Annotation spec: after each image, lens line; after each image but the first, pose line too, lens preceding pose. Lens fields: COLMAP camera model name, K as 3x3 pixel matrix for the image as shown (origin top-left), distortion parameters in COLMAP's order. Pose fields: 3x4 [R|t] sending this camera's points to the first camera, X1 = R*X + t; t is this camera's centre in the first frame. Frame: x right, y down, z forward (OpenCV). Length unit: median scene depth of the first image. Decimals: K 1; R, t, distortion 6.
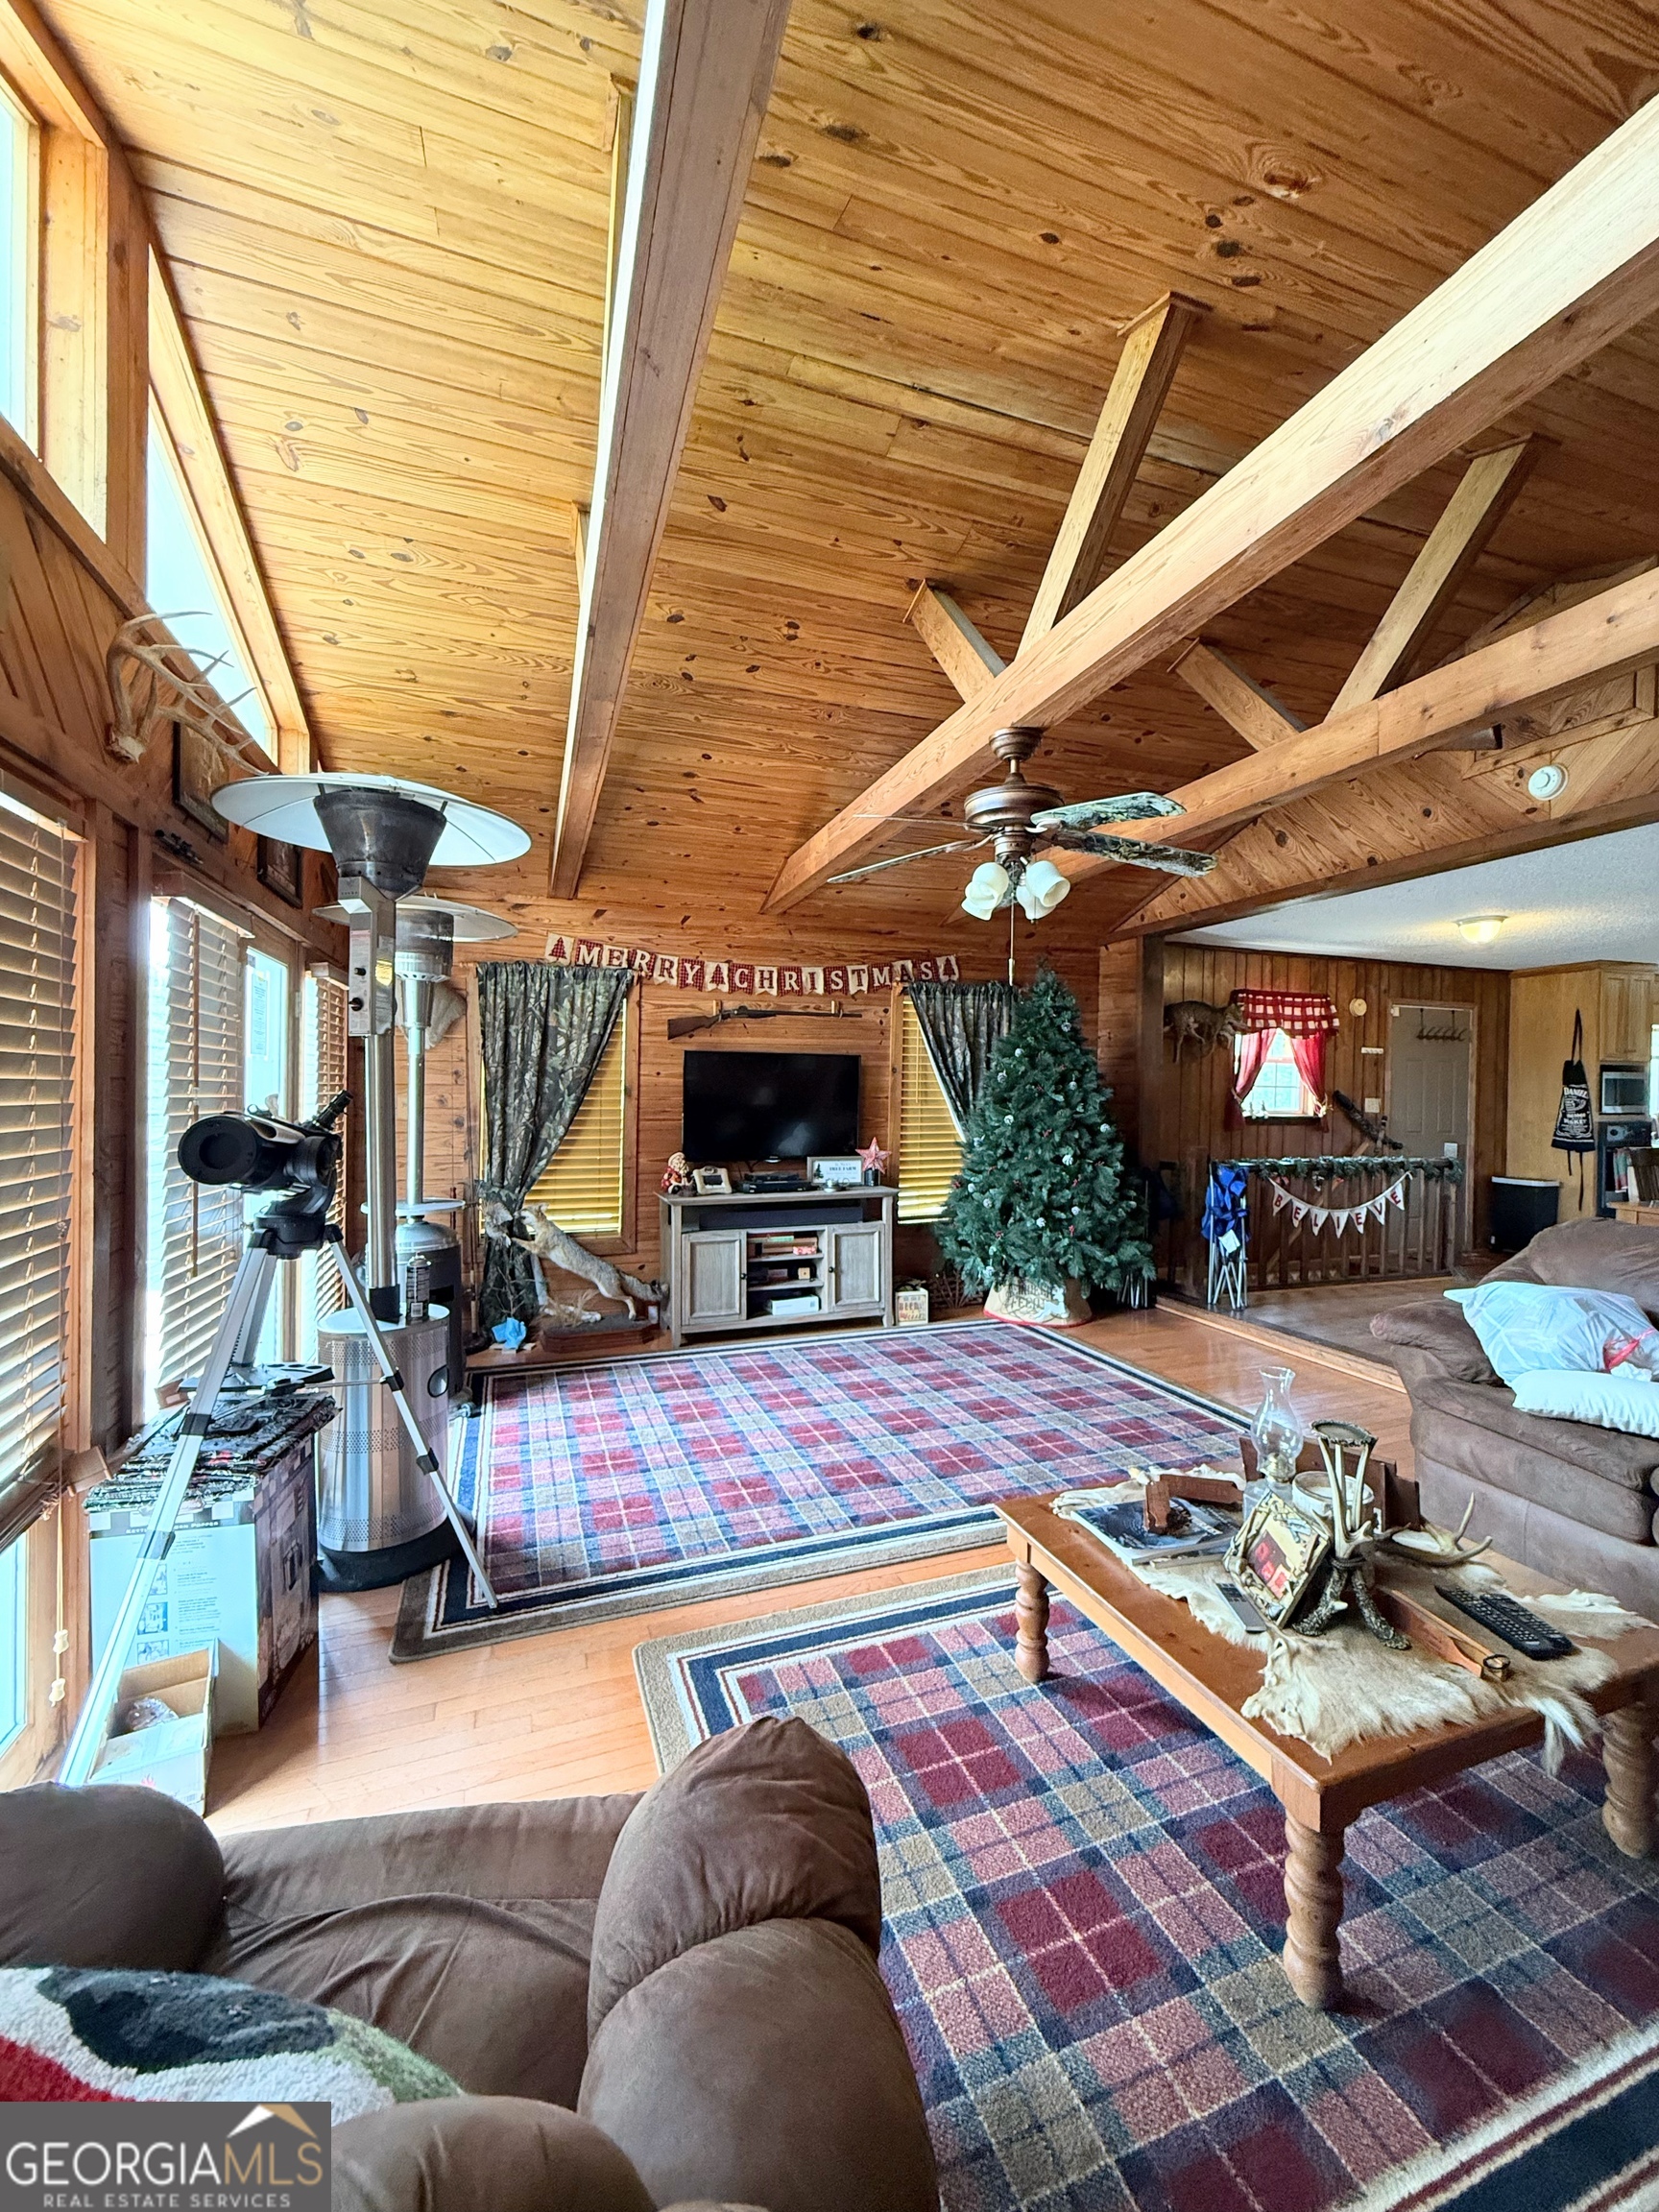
lens RADIAL K [[881.9, 0, 829.0], [0, 881.9, 1100.2], [0, 0, 1]] dist [-0.001569, 0.000193]
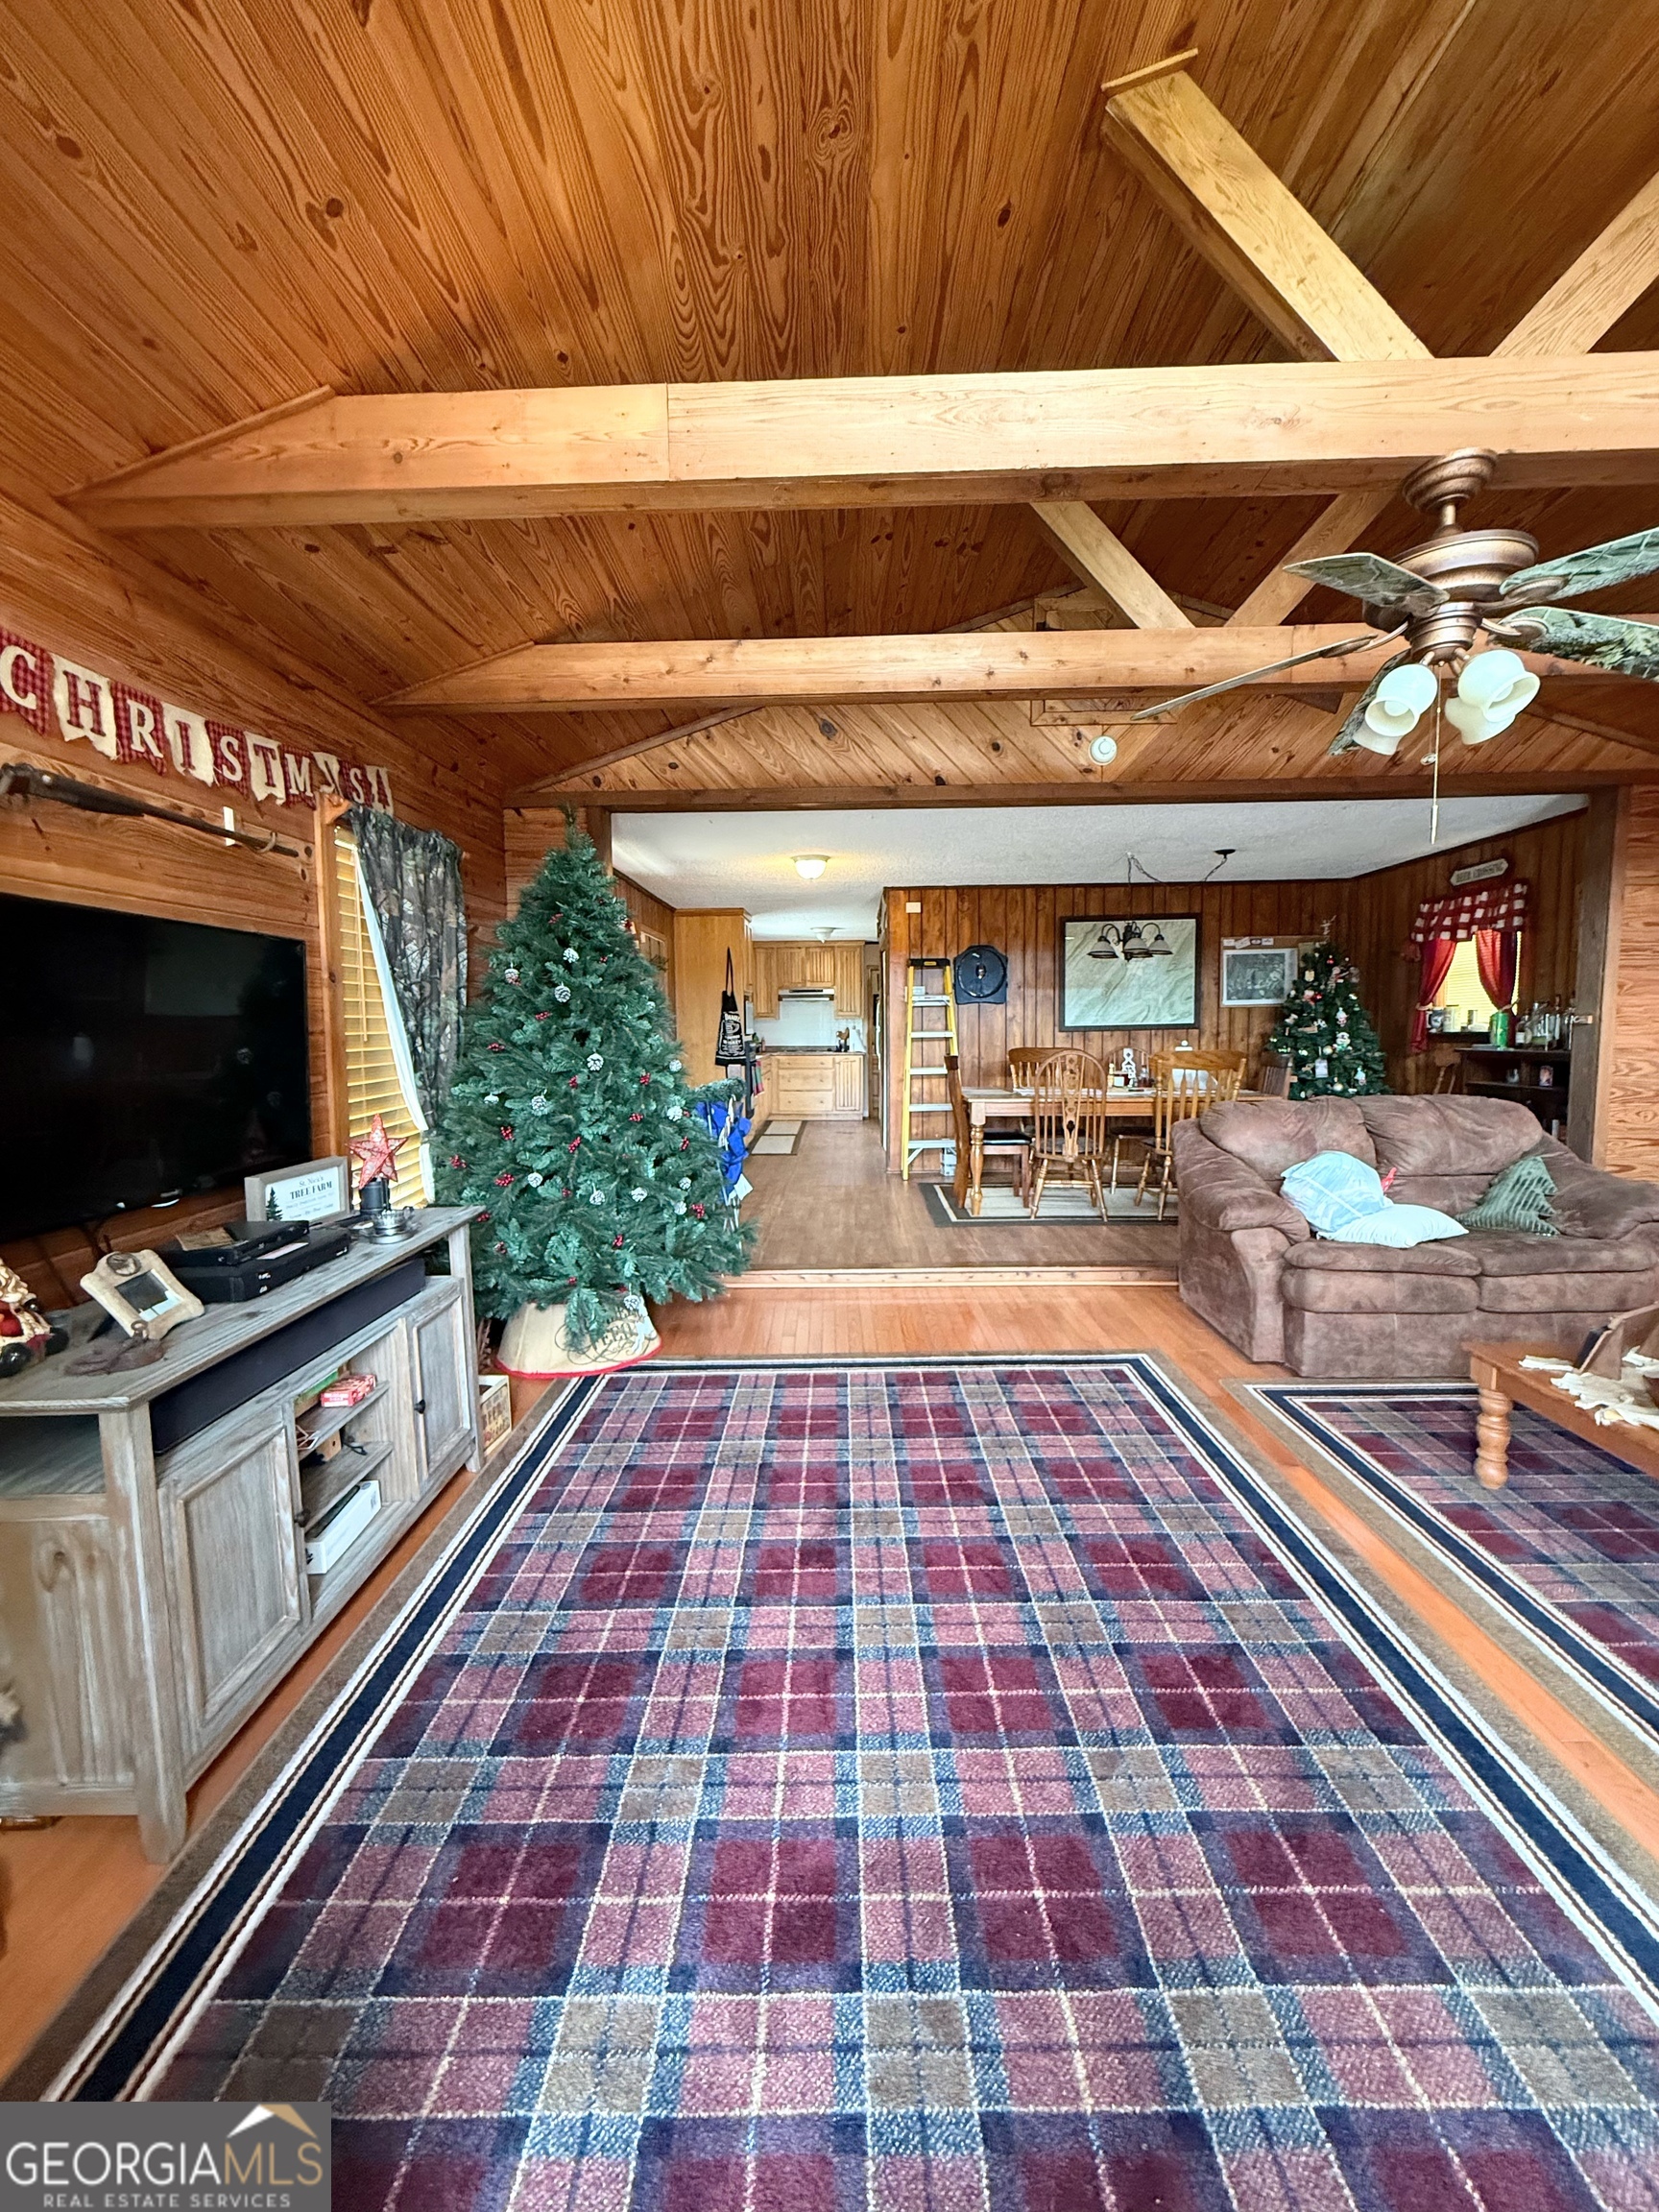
lens RADIAL K [[881.9, 0, 828.5], [0, 881.9, 1098.8], [0, 0, 1]] dist [-0.001569, 0.000193]
pose [[0.350270, -0.092766, 0.932044, -0.546007], [0.027514, 0.995673, 0.088759, -0.003896], [-0.936245, -0.005446, 0.351307, 1.040497]]
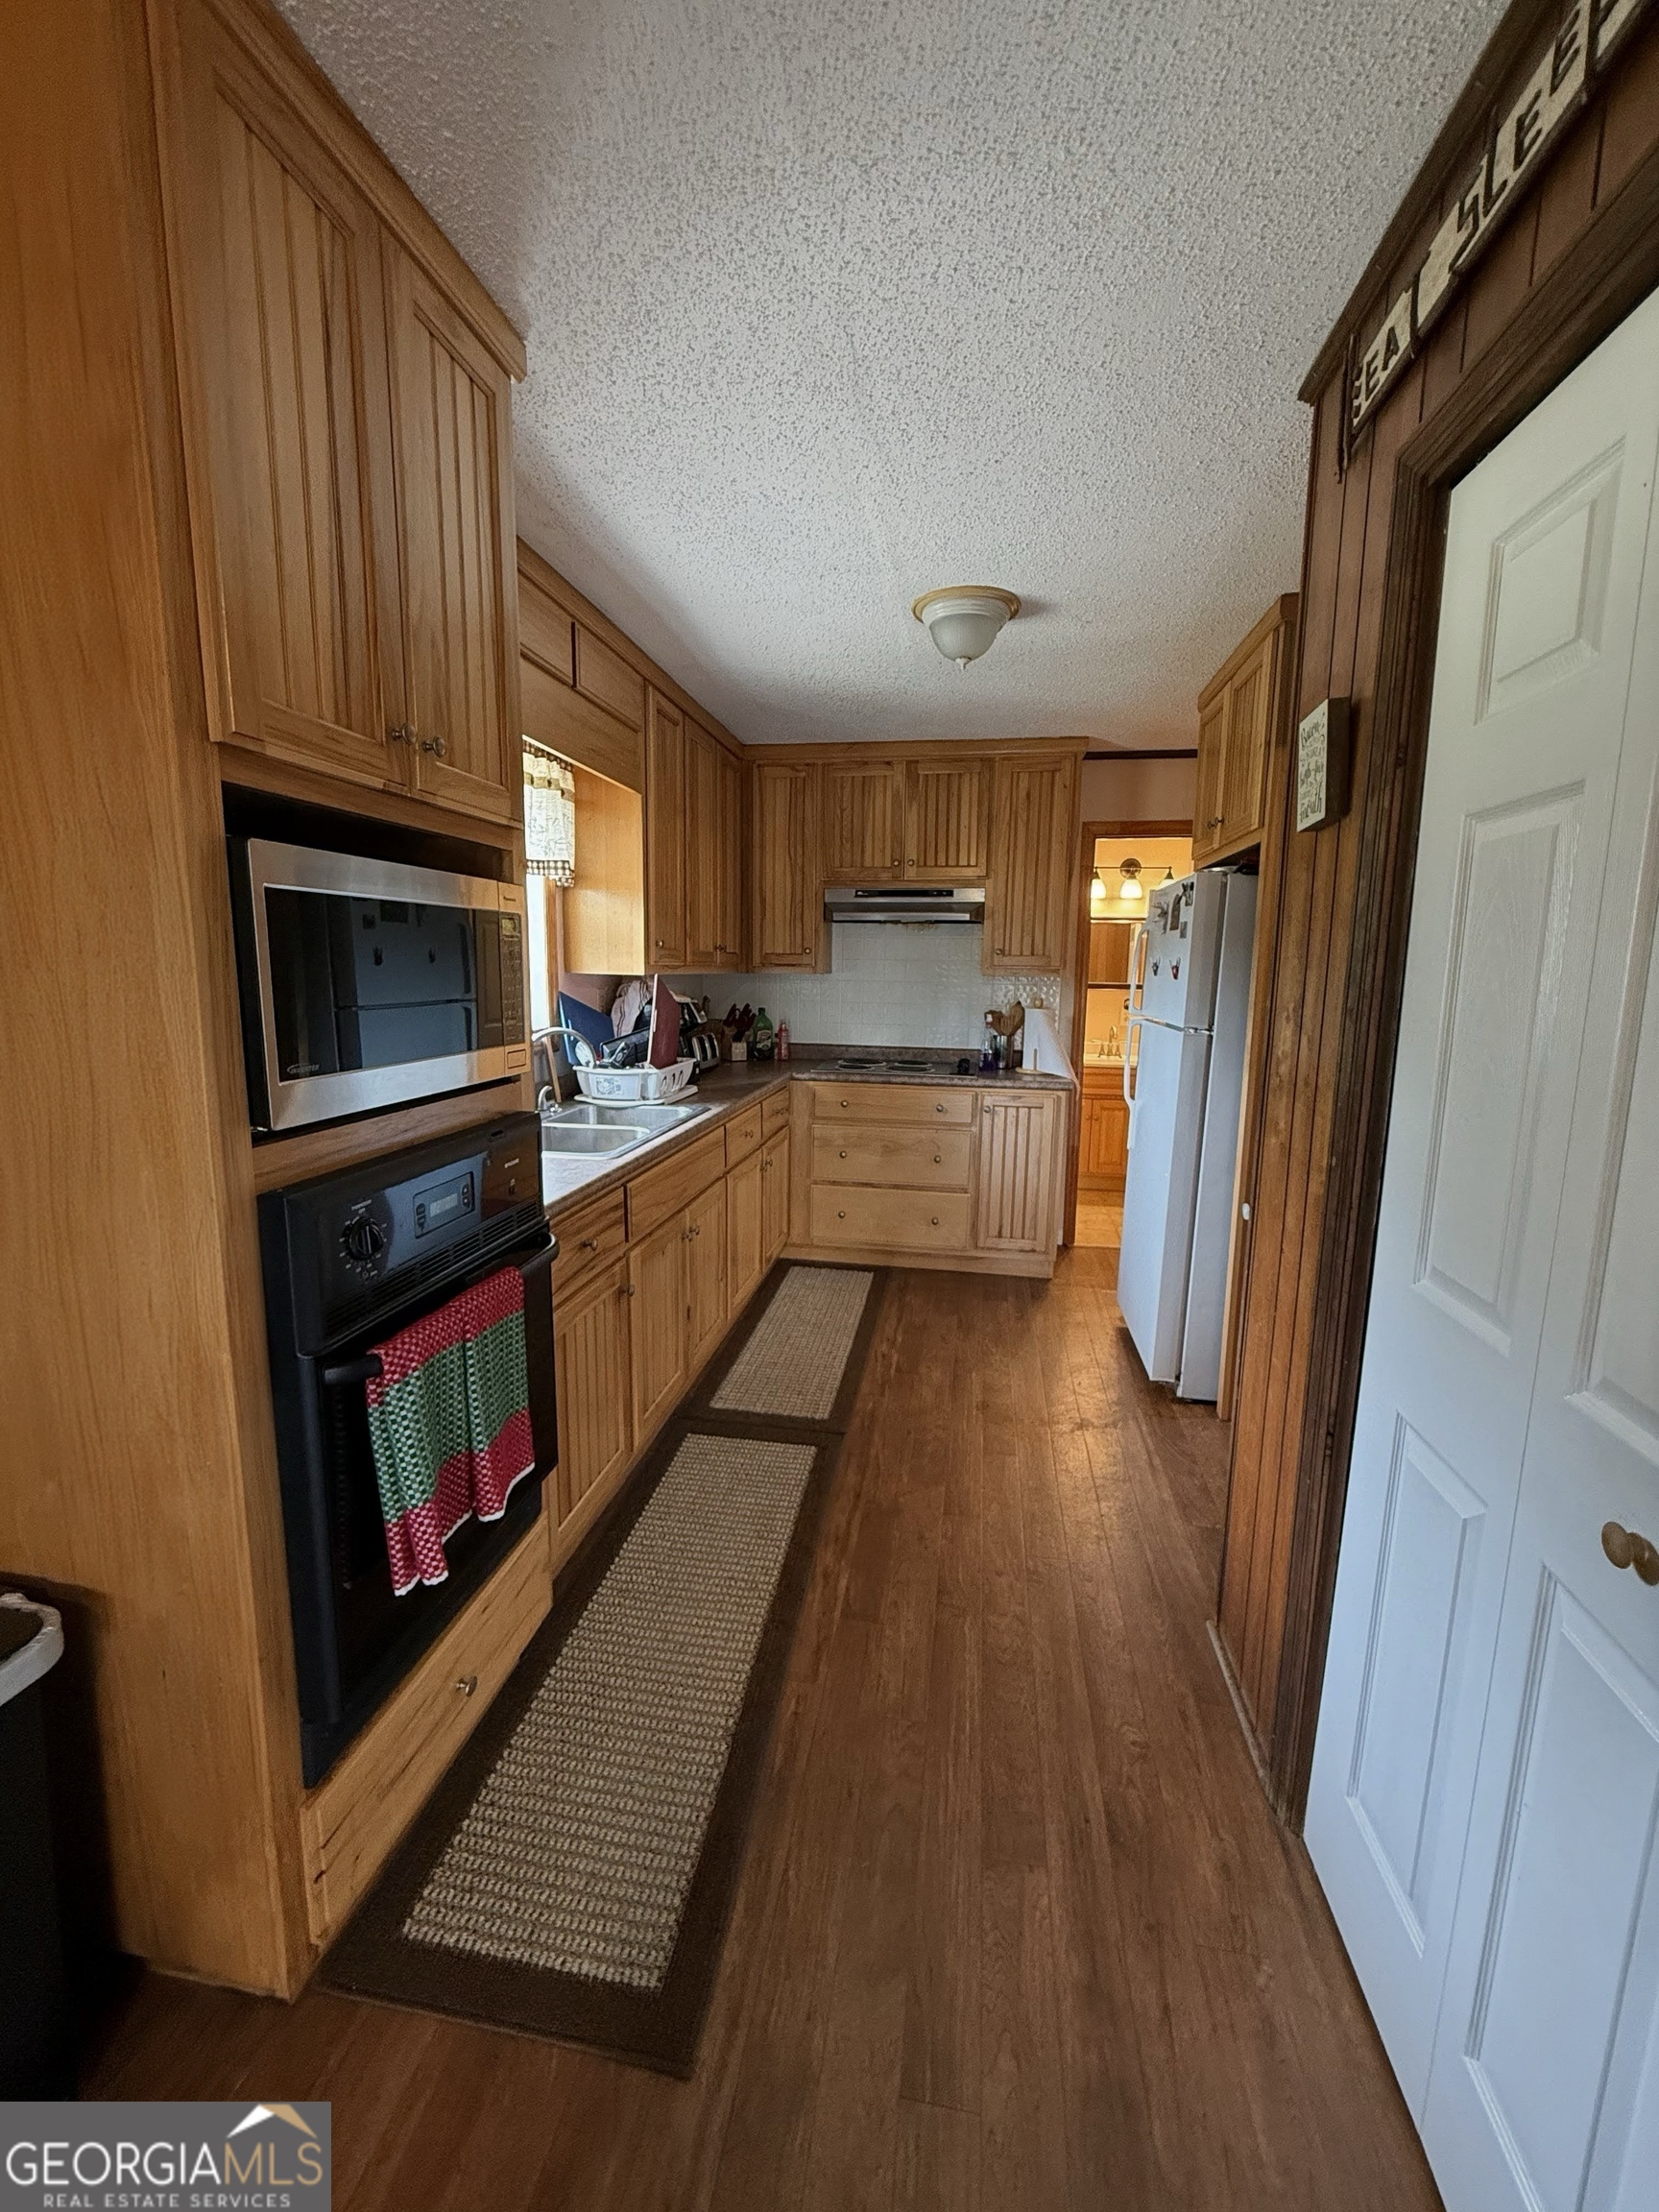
lens RADIAL K [[881.9, 0, 833.0], [0, 881.9, 1109.5], [0, 0, 1]] dist [-0.001569, 0.000193]
pose [[0.475793, -0.145042, 0.867516, 1.805210], [0.003953, 0.986652, 0.162793, -0.028697], [-0.879548, -0.074026, 0.470016, 1.933273]]
